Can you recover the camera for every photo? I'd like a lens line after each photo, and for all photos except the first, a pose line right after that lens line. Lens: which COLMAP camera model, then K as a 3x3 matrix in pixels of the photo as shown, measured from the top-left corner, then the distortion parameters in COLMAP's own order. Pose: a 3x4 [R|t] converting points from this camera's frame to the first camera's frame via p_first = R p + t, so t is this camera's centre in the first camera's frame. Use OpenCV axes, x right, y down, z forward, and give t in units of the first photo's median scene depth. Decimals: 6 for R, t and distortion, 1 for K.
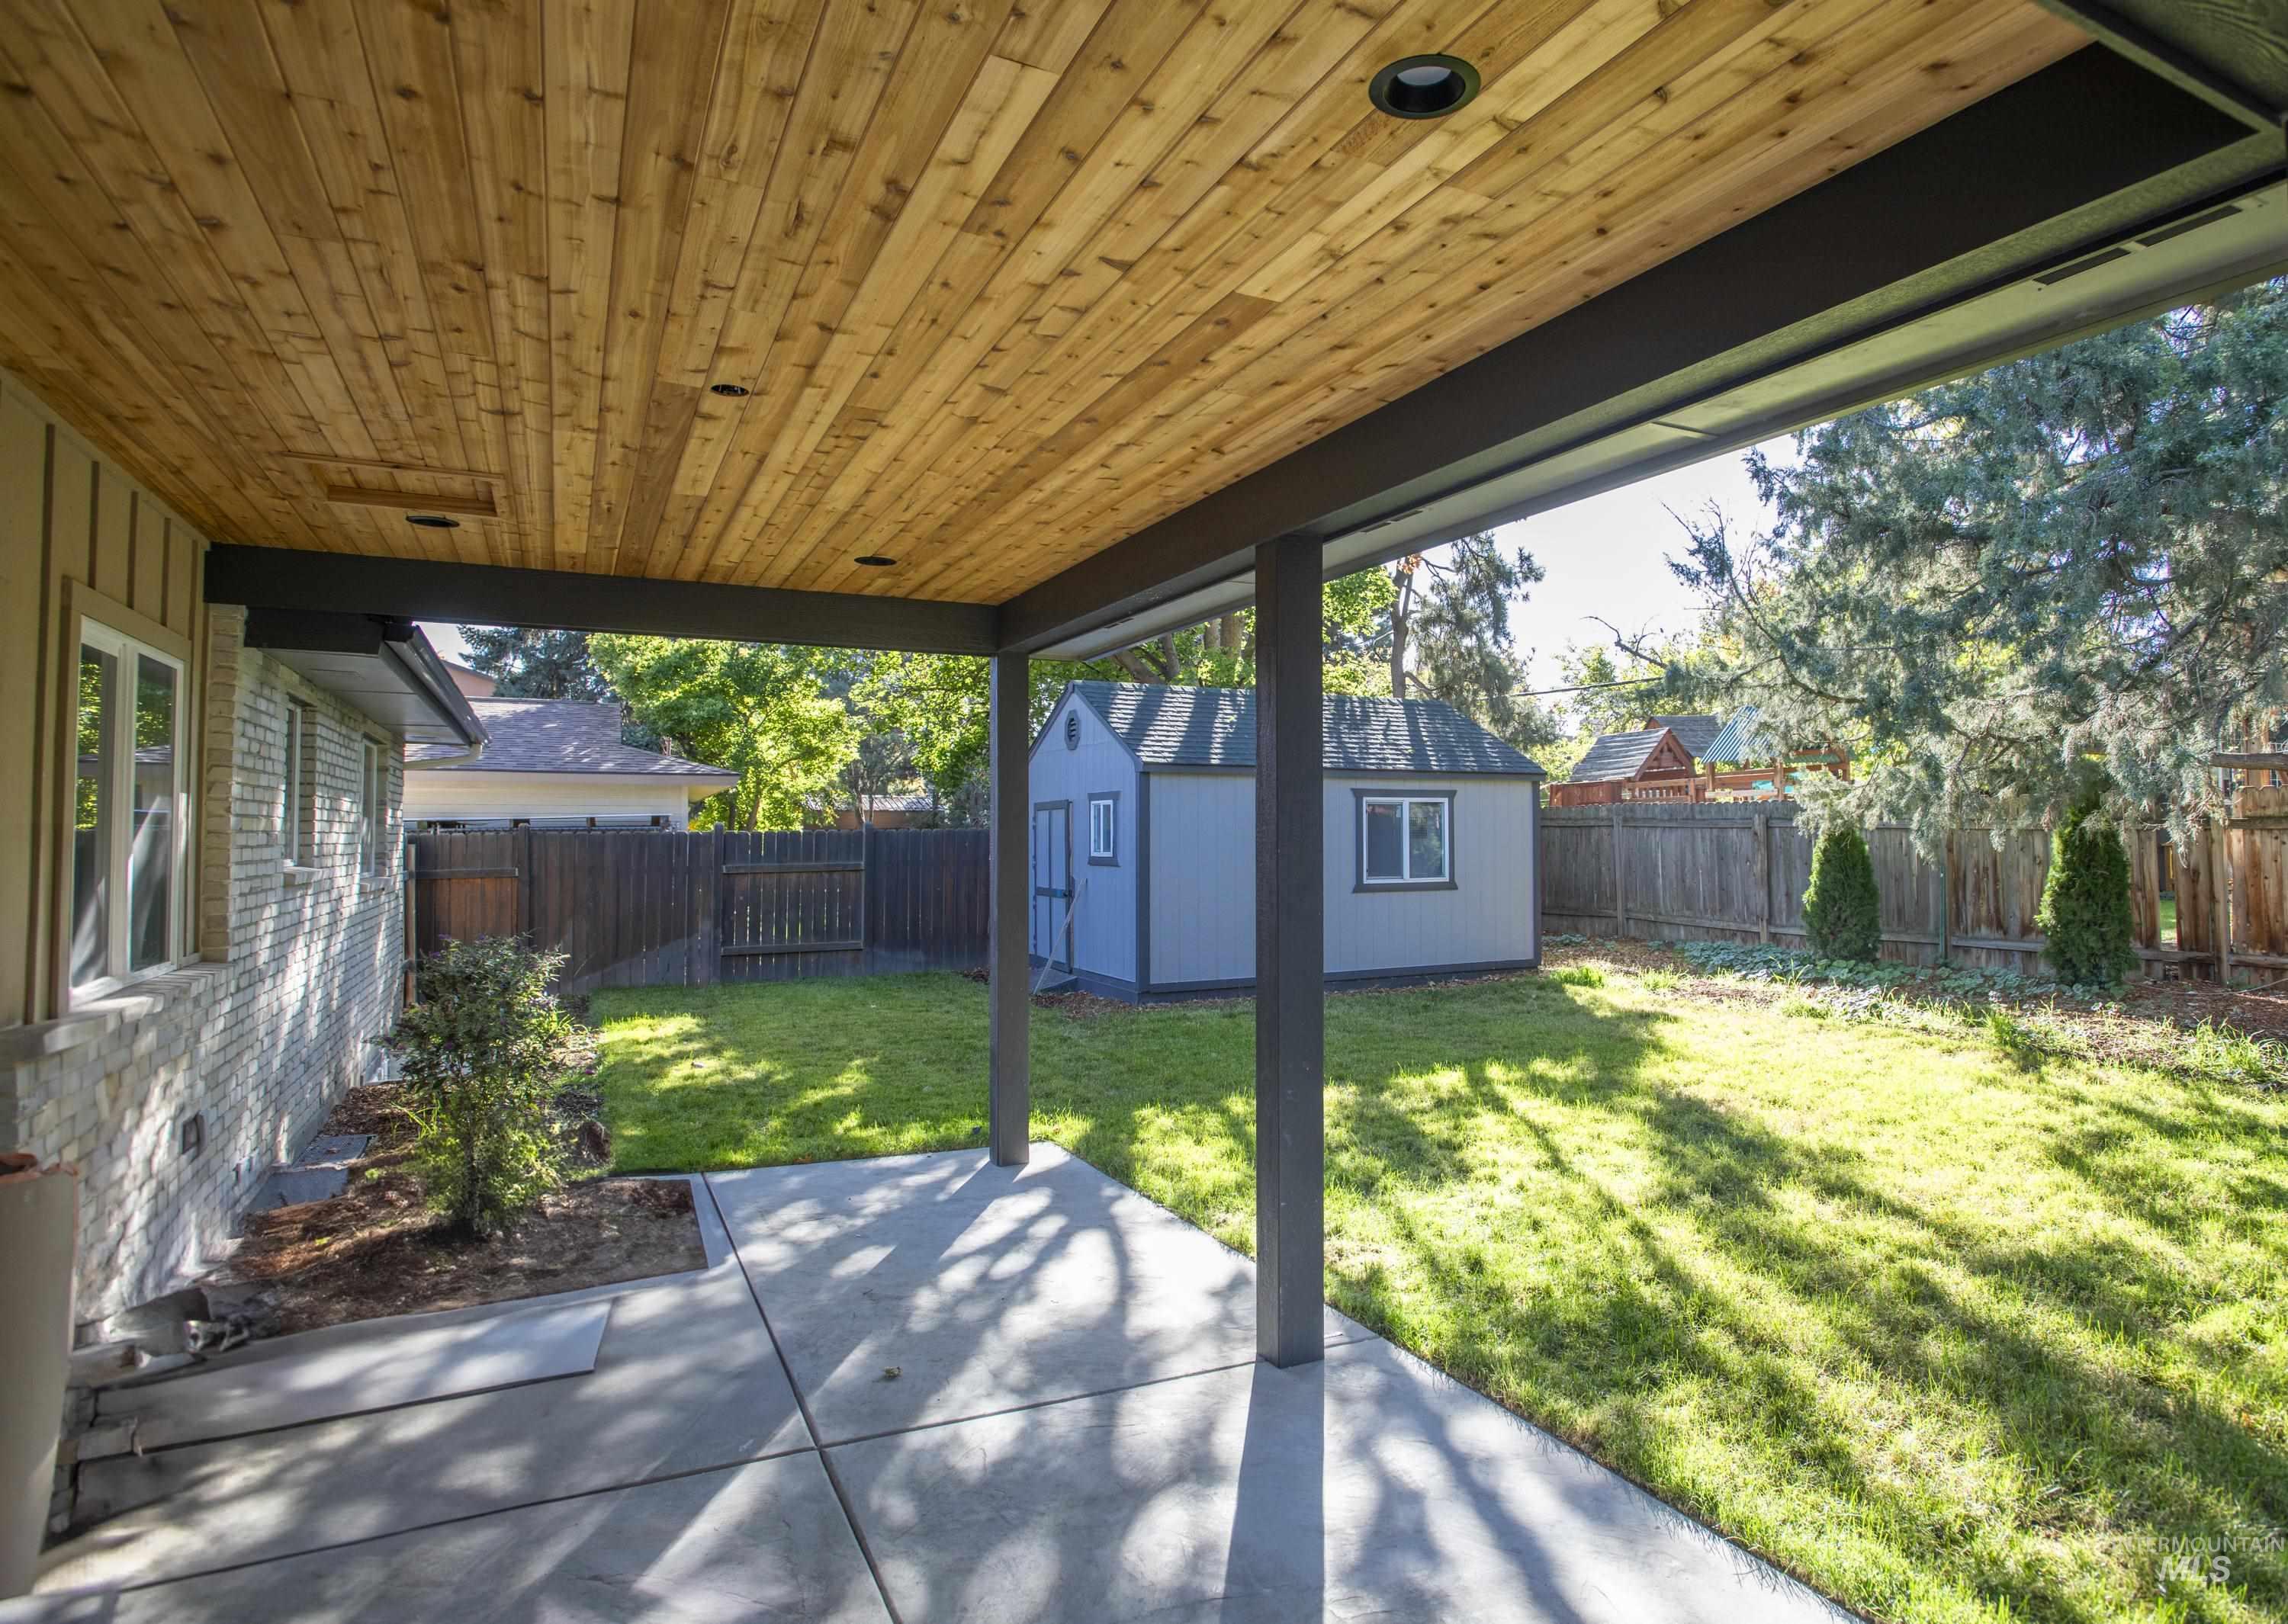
lens RADIAL K [[1169.6, 0, 1148.2], [0, 1169.6, 788.7], [0, 0, 1]] dist [0.001064, 0.000144]
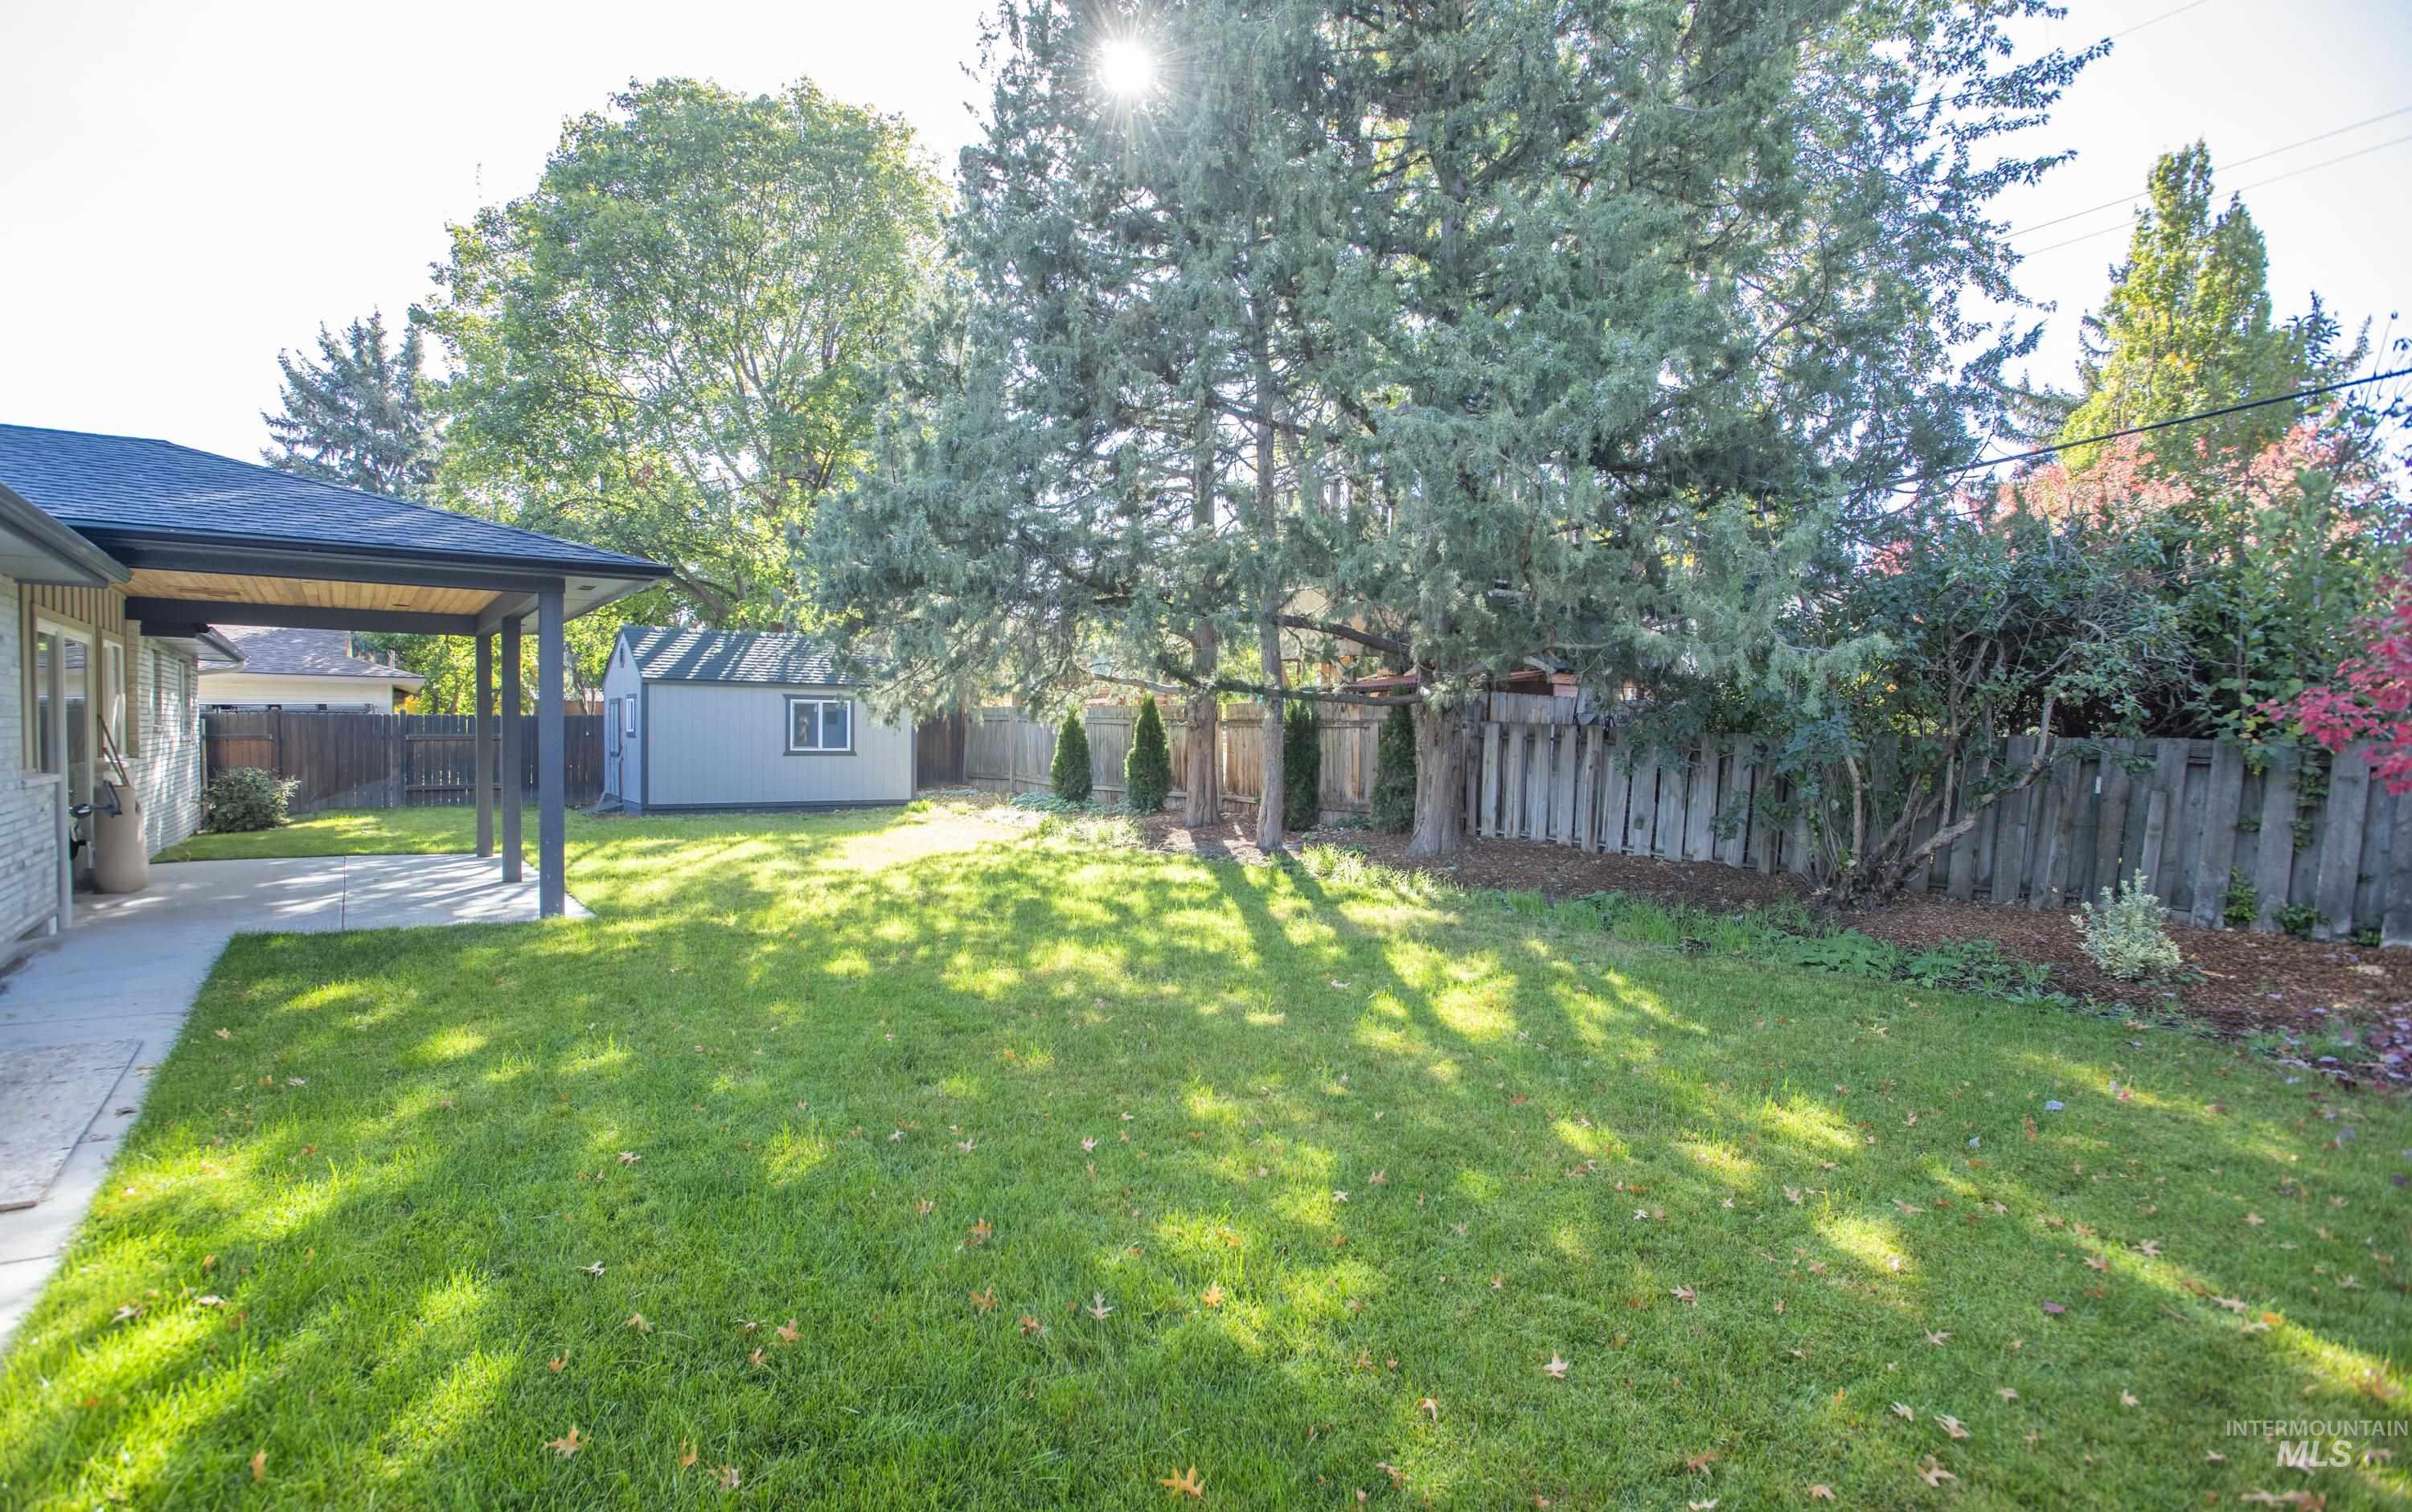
lens RADIAL K [[1395.8, 0, 1202.4], [0, 1395.8, 775.5], [0, 0, 1]] dist [-0.002507, -0.000337]
pose [[0.997168, 0.011994, 0.074242, 0.703122], [-0.016974, 0.997621, 0.066808, -0.030945], [-0.073265, -0.067879, 0.995000, -1.183810]]
